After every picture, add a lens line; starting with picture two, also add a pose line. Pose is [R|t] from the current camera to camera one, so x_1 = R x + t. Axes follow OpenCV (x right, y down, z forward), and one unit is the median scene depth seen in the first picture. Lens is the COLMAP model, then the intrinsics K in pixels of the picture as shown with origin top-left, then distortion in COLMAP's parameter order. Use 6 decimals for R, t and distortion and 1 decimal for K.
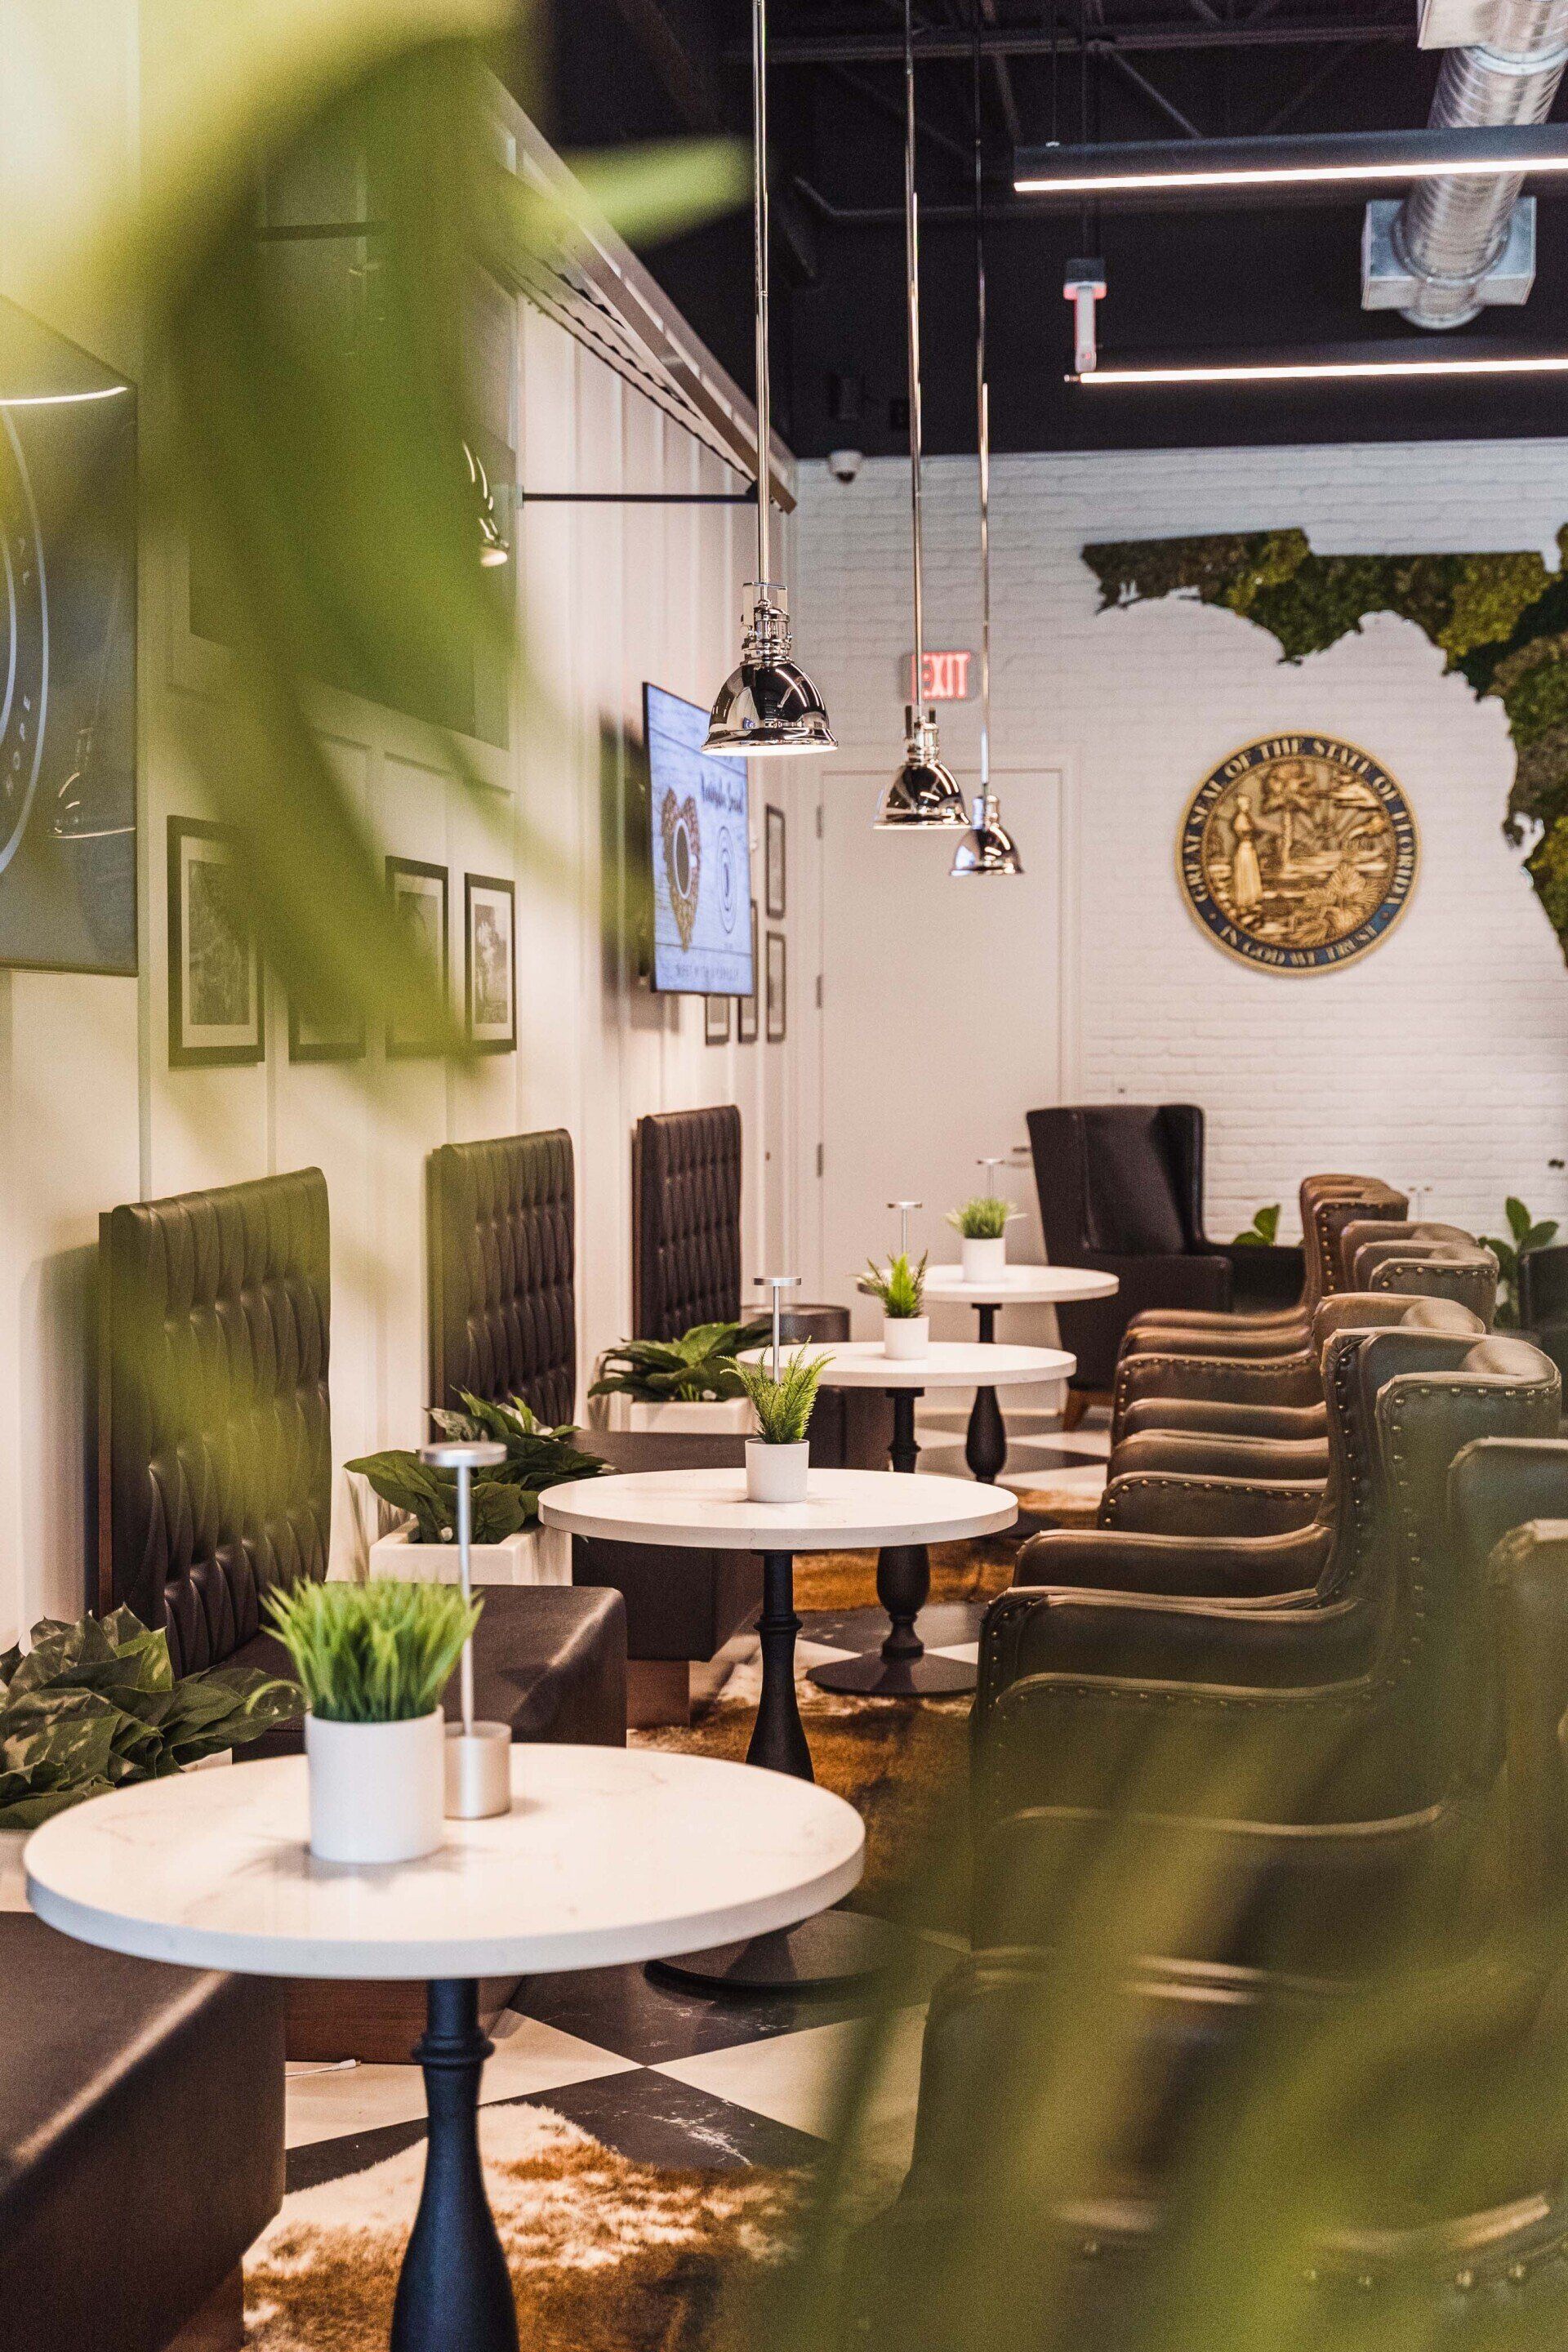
lens RADIAL K [[3406.5, 0, 754.6], [0, 3406.5, 1192.7], [0, 0, 1]] dist [-0.003602, -0.020219]
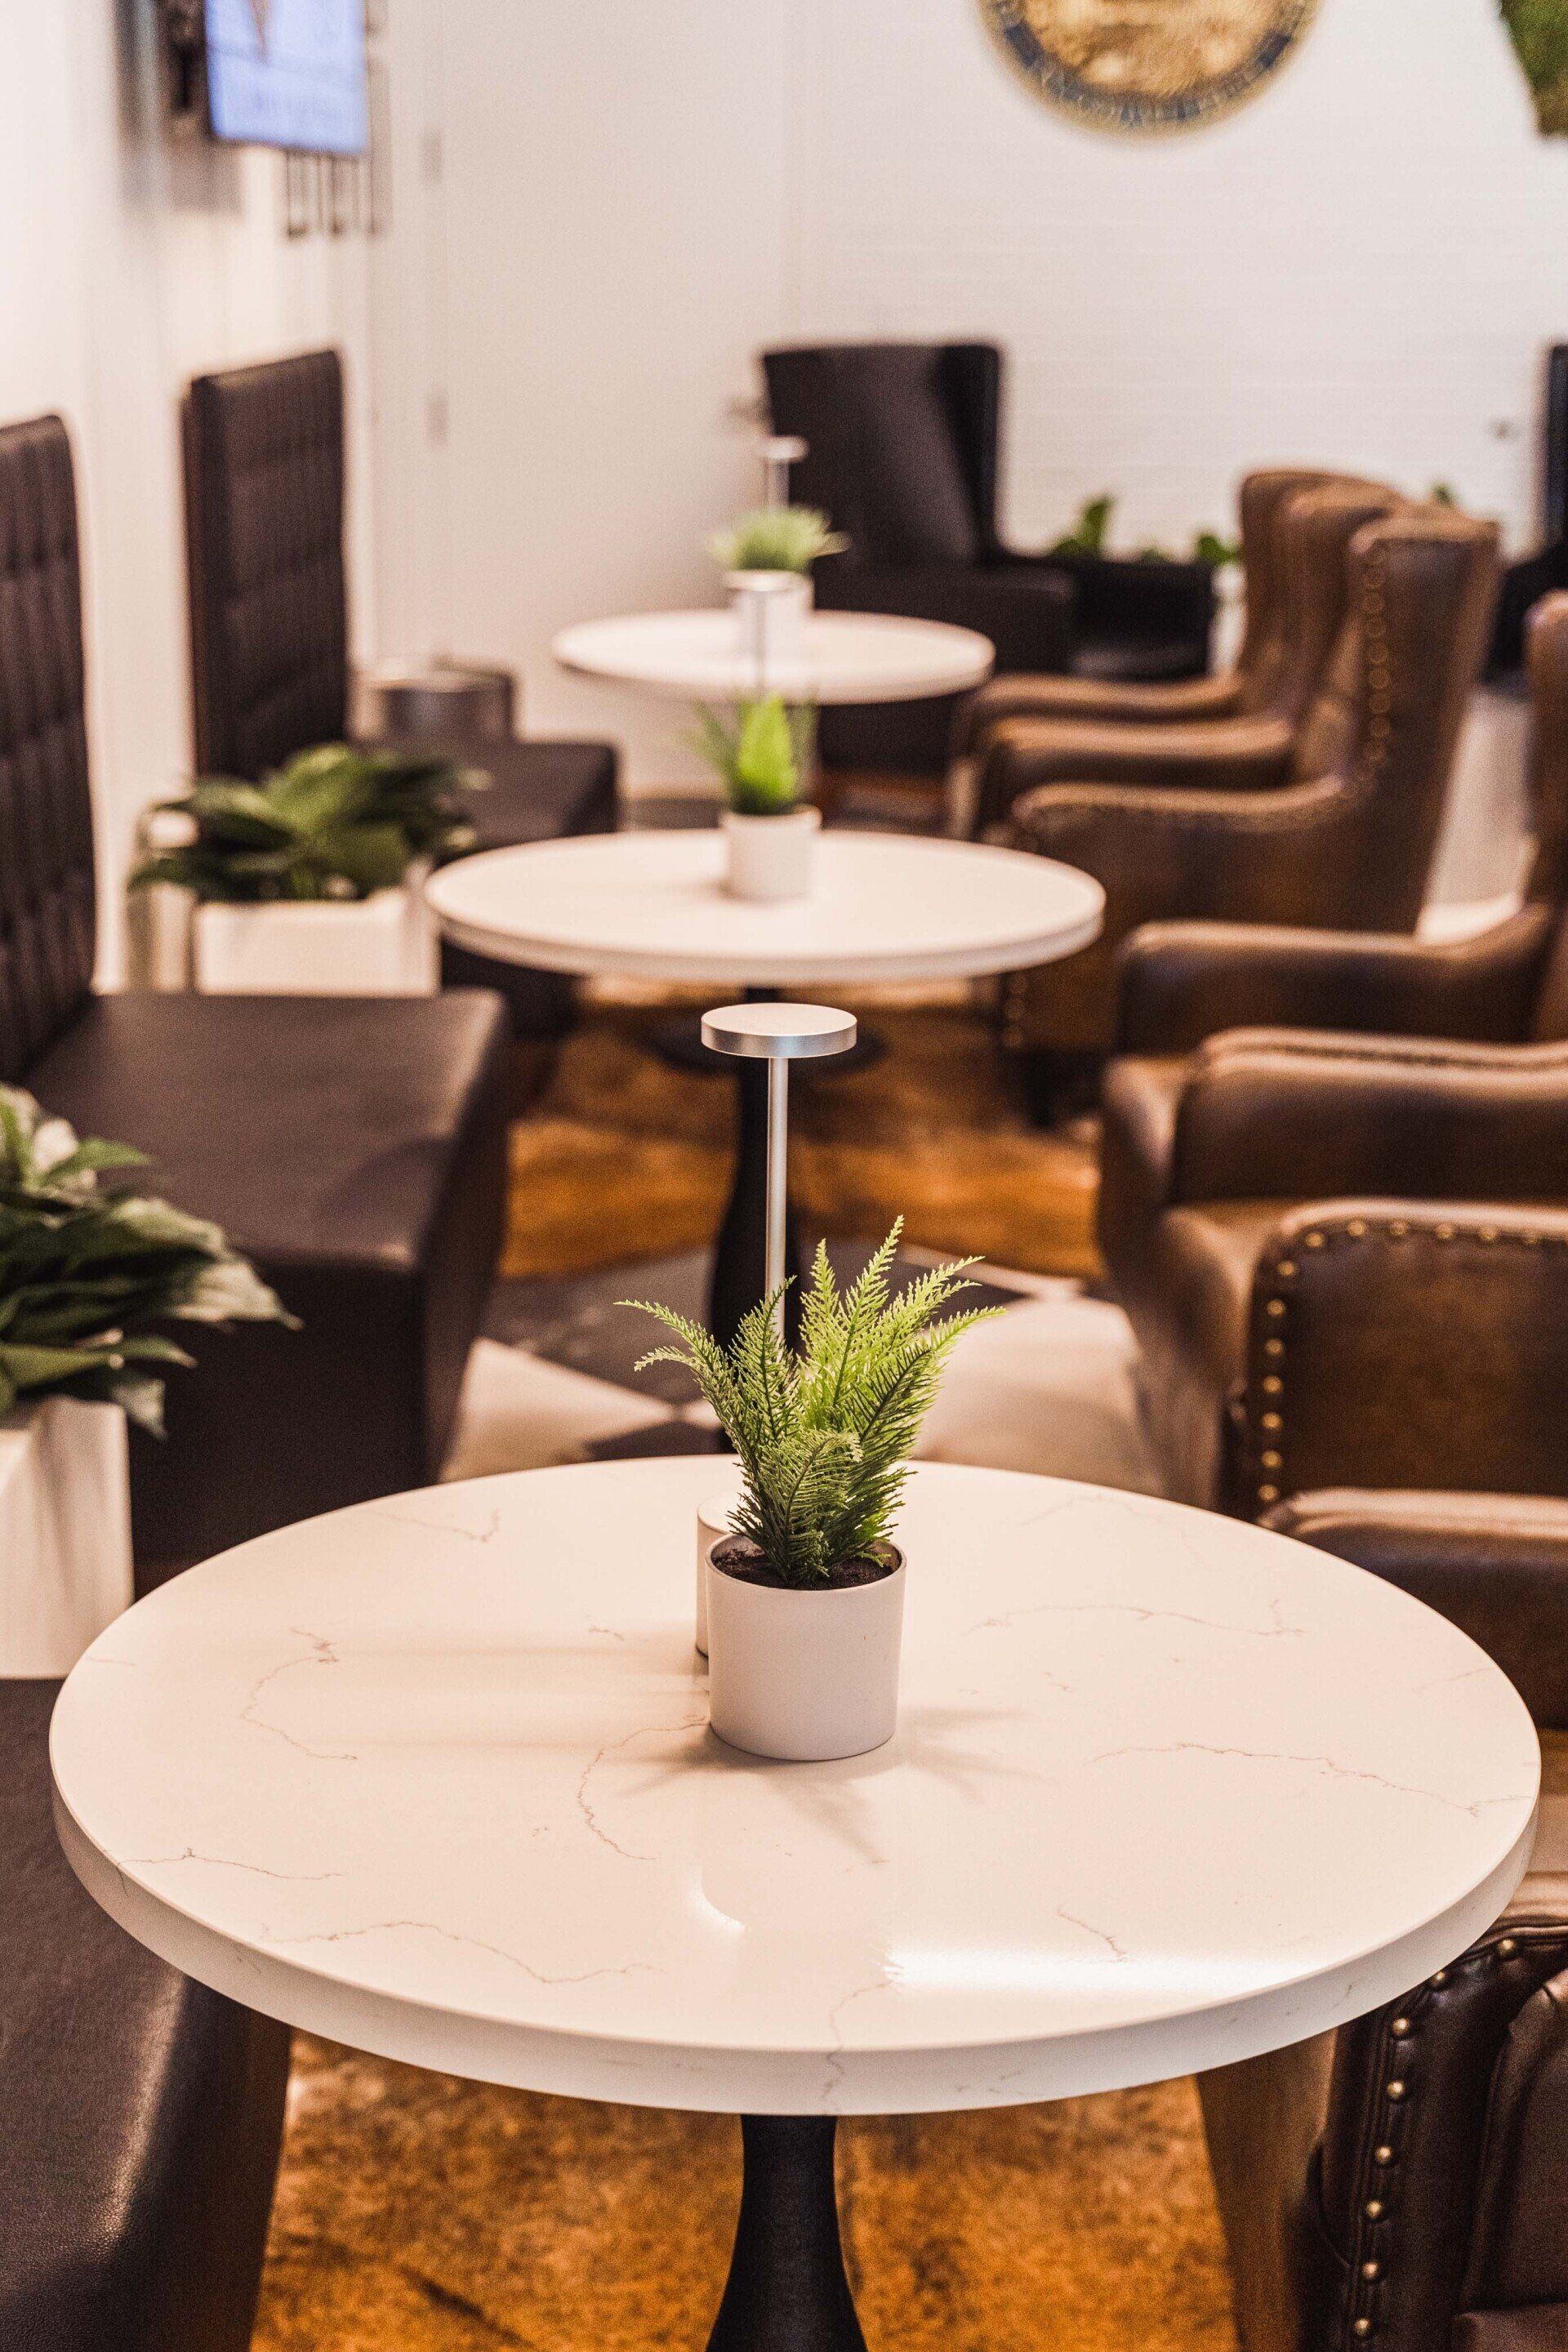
lens RADIAL K [[3350.5, 0, 784.0], [0, 3350.5, 1176.0], [0, 0, 1]] dist [0.023746, -0.056971]
pose [[0.987700, -0.028967, 0.153656, -0.019873], [-0.007327, 0.973037, 0.230534, -0.017074], [-0.156191, -0.228824, 0.960856, 0.326411]]
